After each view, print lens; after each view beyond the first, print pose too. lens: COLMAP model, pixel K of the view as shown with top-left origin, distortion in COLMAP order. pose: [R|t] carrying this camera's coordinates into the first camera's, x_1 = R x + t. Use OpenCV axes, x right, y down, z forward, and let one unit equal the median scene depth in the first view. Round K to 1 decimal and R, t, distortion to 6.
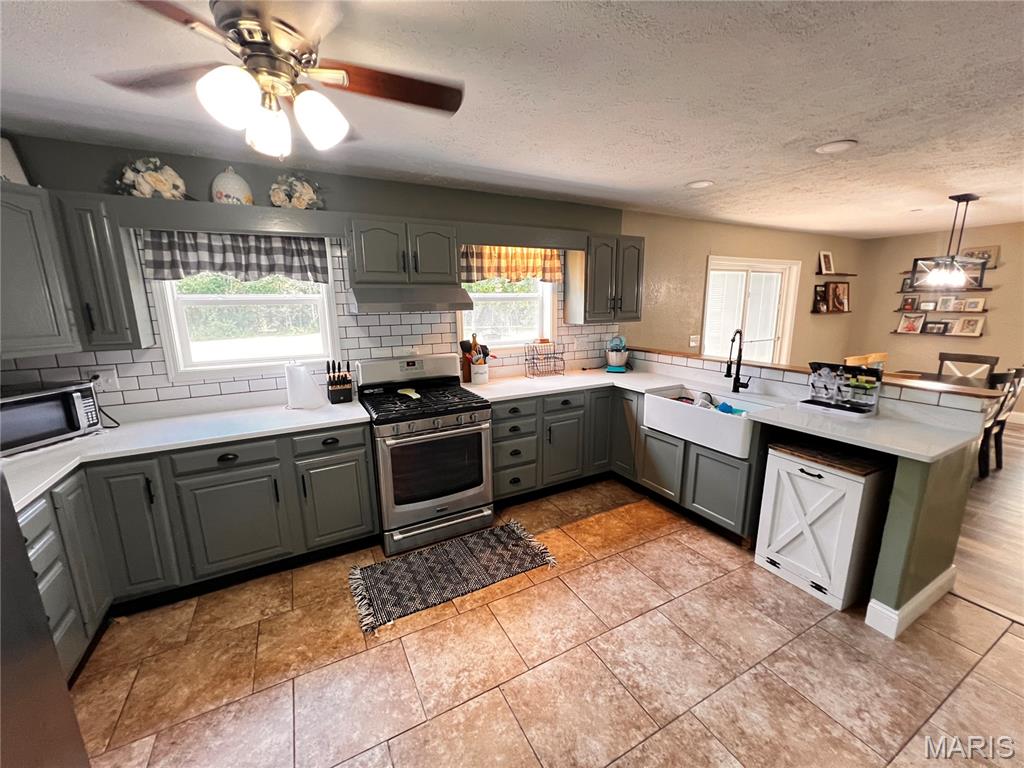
lens RADIAL K [[410.3, 0, 514.3], [0, 410.3, 387.3], [0, 0, 1]] dist [-0.000787, 0.000077]
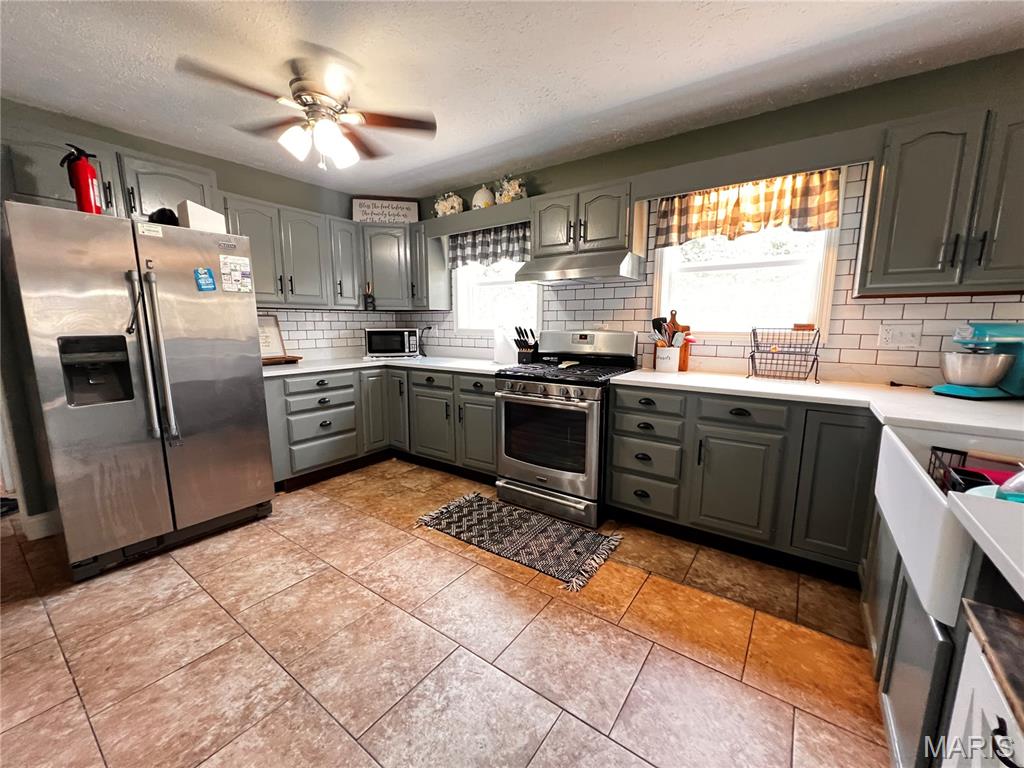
lens RADIAL K [[410.3, 0, 513.9], [0, 410.3, 387.8], [0, 0, 1]] dist [-0.000787, 0.000077]
pose [[0.437633, 0.153477, -0.885958, 0.679114], [-0.190077, 0.978848, 0.075676, 0.023079], [0.878833, 0.135282, 0.457549, 0.501297]]
